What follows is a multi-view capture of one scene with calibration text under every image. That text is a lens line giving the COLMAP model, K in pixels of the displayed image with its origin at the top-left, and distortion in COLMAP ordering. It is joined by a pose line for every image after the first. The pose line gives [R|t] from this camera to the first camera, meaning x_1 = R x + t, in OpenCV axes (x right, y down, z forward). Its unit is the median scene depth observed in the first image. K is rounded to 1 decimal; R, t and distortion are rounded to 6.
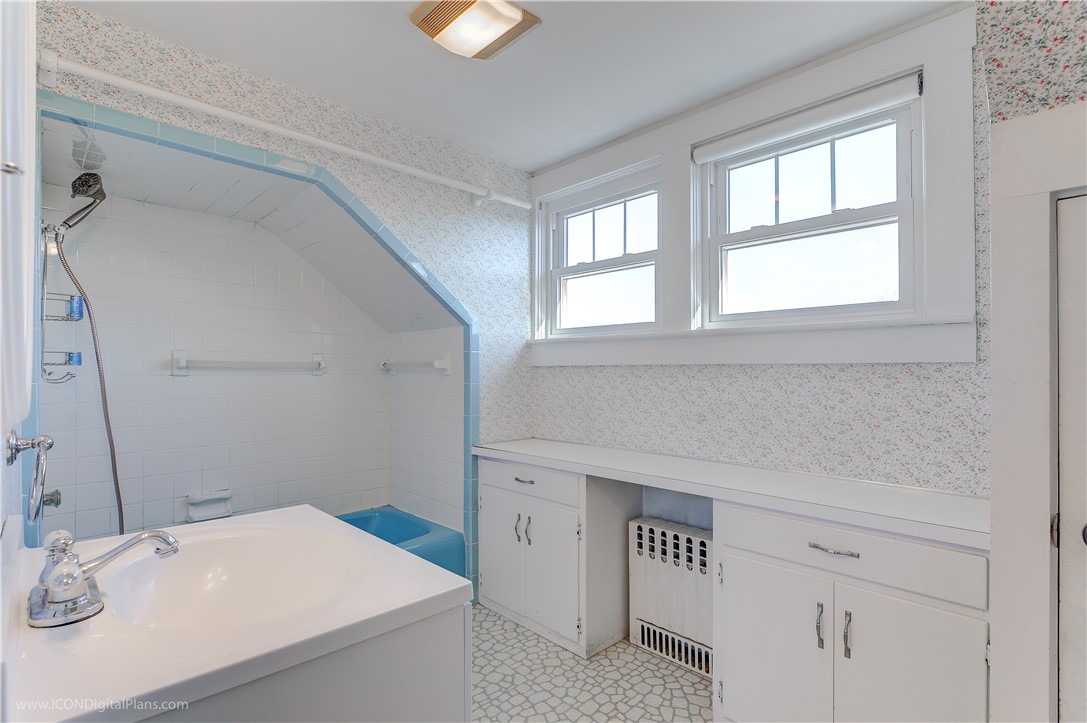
lens RADIAL K [[531.1, 0, 541.5], [0, 531.1, 368.7], [0, 0, 1]] dist [0.000396, 0.000046]
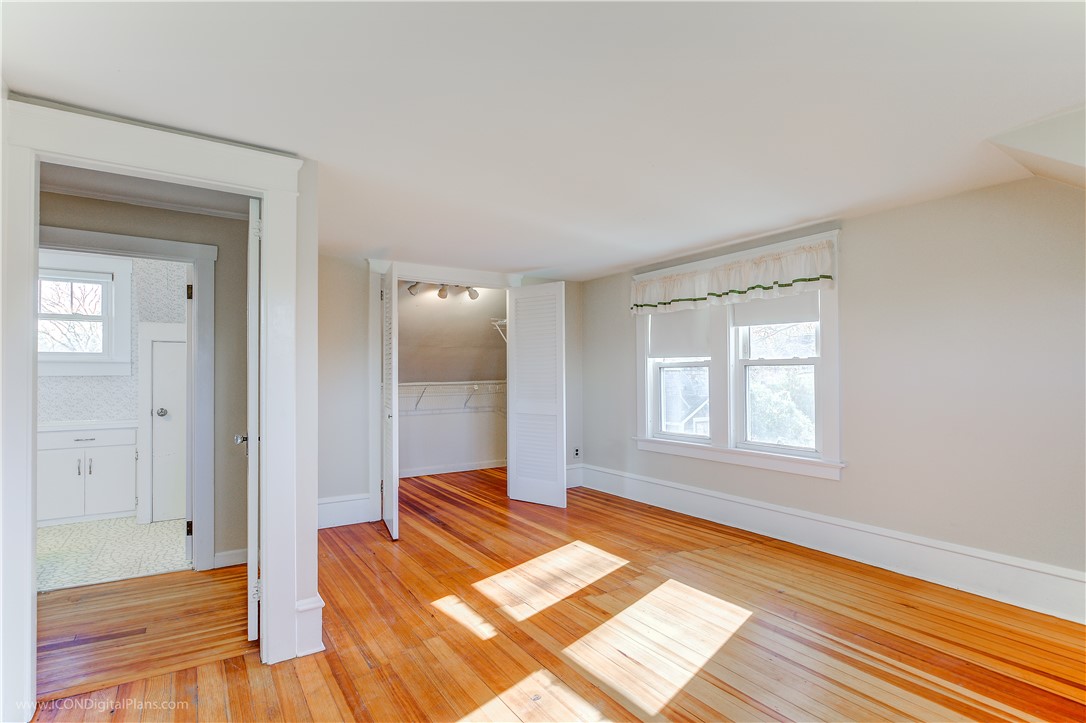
lens RADIAL K [[530.6, 0, 541.0], [0, 530.6, 368.7], [0, 0, 1]] dist [0.000396, 0.000046]
pose [[0.186510, 0.012132, 0.982378, -1.702177], [-0.003024, 0.999926, -0.011774, -0.022511], [-0.982448, -0.000775, 0.186533, -1.844899]]
